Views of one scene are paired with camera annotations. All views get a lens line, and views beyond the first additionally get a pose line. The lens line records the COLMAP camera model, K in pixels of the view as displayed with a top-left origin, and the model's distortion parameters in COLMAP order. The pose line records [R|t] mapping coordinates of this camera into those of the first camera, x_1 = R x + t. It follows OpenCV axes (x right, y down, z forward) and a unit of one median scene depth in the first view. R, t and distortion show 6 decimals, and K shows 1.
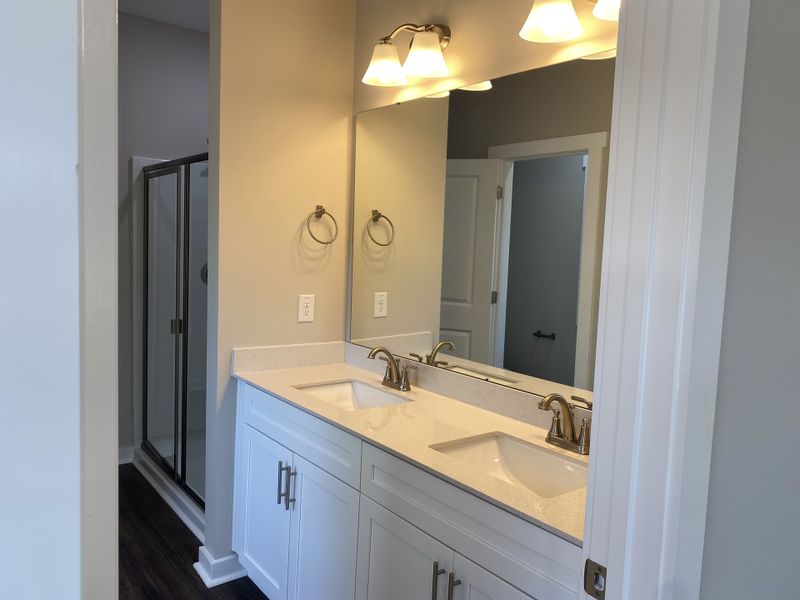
lens RADIAL K [[608.8, 0, 403.2], [0, 608.8, 294.1], [0, 0, 1]] dist [0.066466, -0.086995]
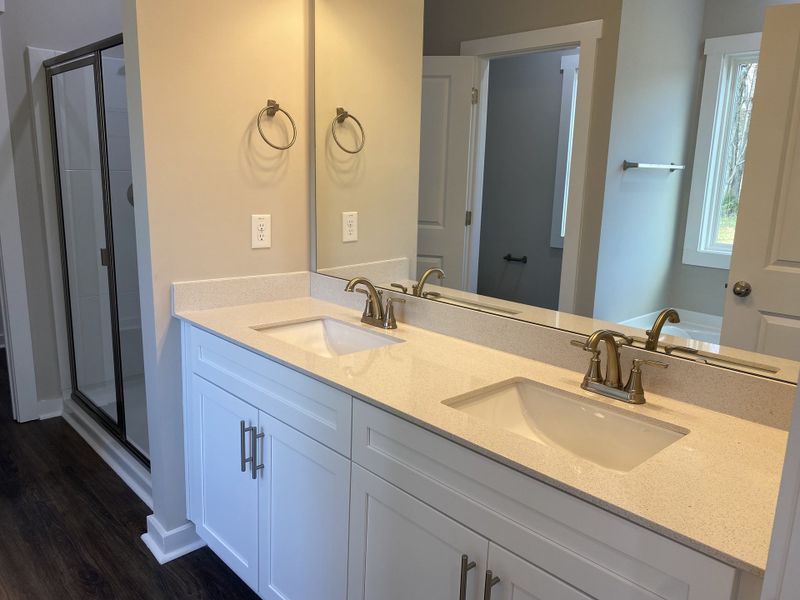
lens RADIAL K [[612.4, 0, 400.0], [0, 612.4, 300.0], [0, 0, 1]] dist [0.063479, -0.092166]
pose [[0.996032, -0.029489, 0.083973, -0.047386], [0.018692, 0.991781, 0.126577, 0.013960], [-0.087015, -0.124505, 0.988396, 0.166982]]
